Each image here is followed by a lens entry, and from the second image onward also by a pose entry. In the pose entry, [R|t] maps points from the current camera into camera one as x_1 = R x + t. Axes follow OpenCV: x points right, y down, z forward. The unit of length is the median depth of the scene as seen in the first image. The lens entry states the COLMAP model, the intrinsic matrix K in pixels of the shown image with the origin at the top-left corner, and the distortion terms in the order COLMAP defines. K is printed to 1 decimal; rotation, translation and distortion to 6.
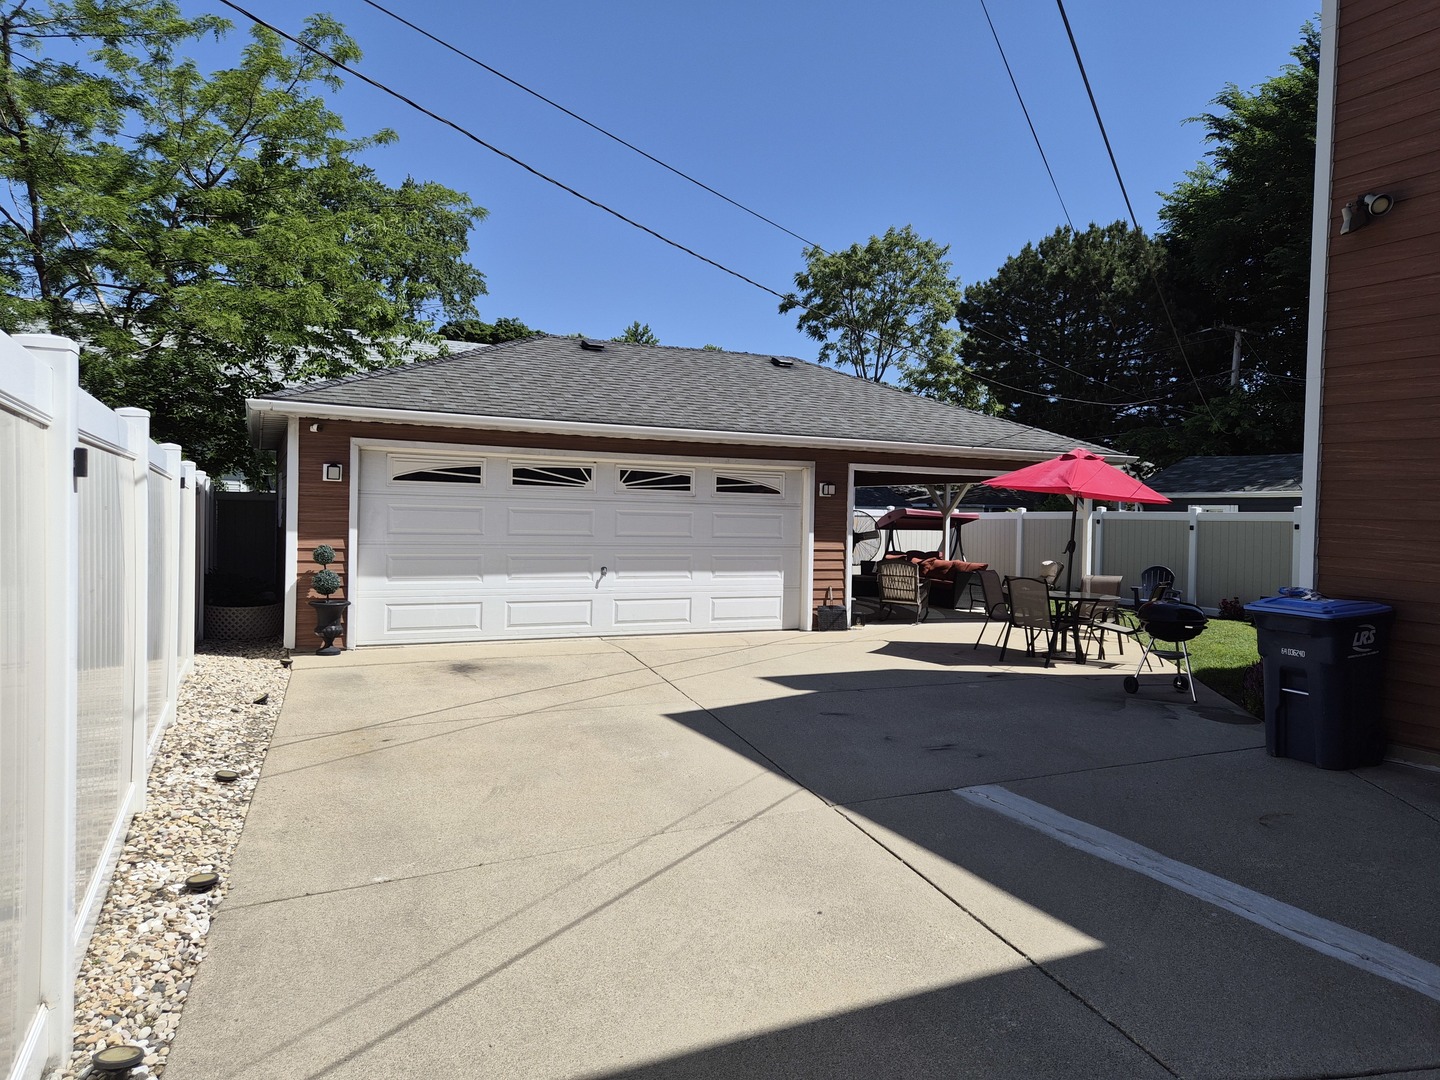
lens RADIAL K [[956.1, 0, 721.6], [0, 956.1, 539.7], [0, 0, 1]] dist [0.026668, -0.002602]
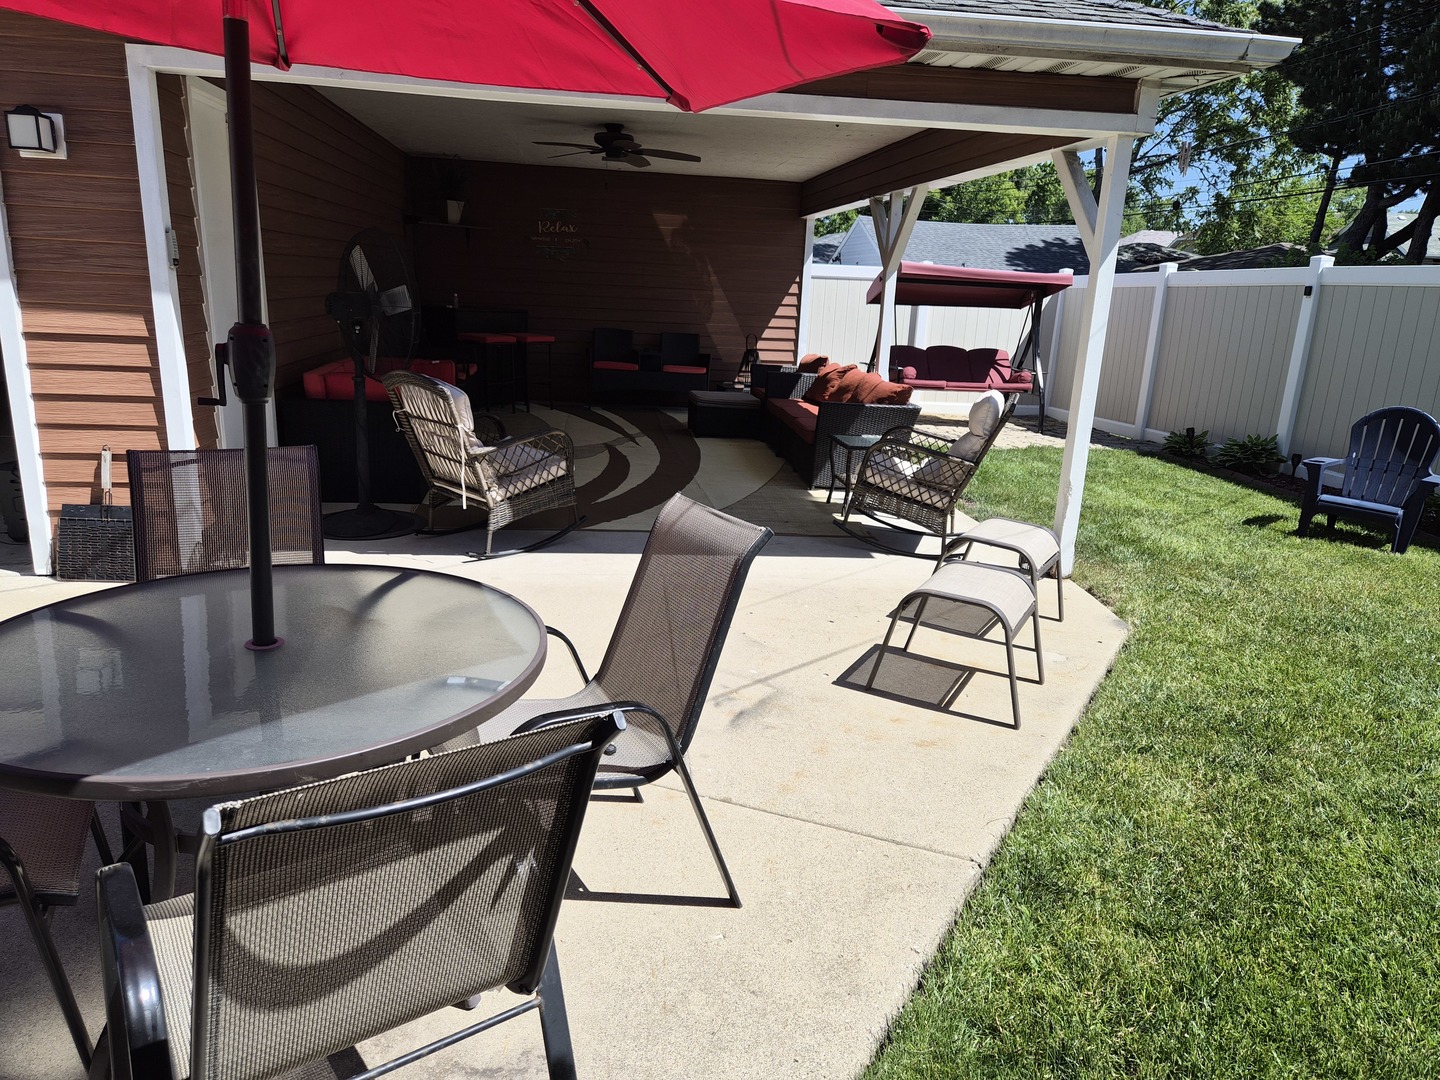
lens RADIAL K [[956.1, 0, 717.2], [0, 956.1, 531.9], [0, 0, 1]] dist [0.026668, -0.002602]
pose [[0.954305, 0.092912, -0.284025, 0.306806], [-0.028584, 0.974461, 0.222731, -0.002663], [0.297465, -0.204435, 0.932588, 0.549861]]
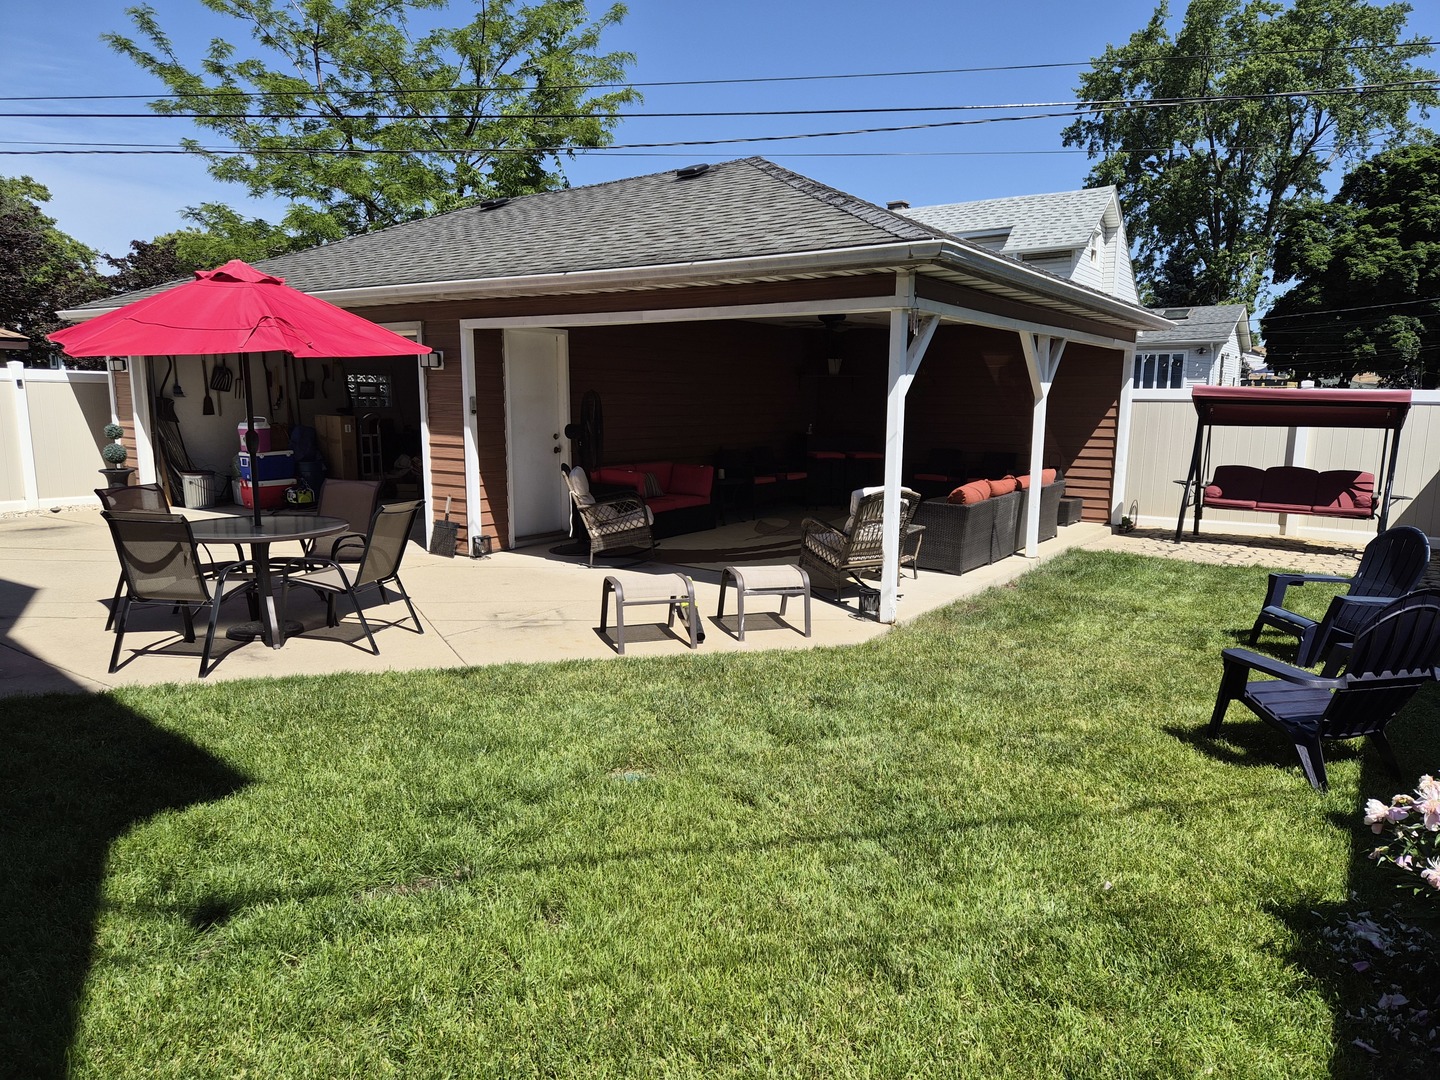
lens RADIAL K [[956.1, 0, 717.8], [0, 956.1, 544.5], [0, 0, 1]] dist [0.026668, -0.002602]
pose [[0.481311, 0.117082, -0.868696, 0.639790], [-0.016594, 0.992079, 0.124517, -0.006889], [0.876393, -0.045516, 0.479441, 0.607953]]
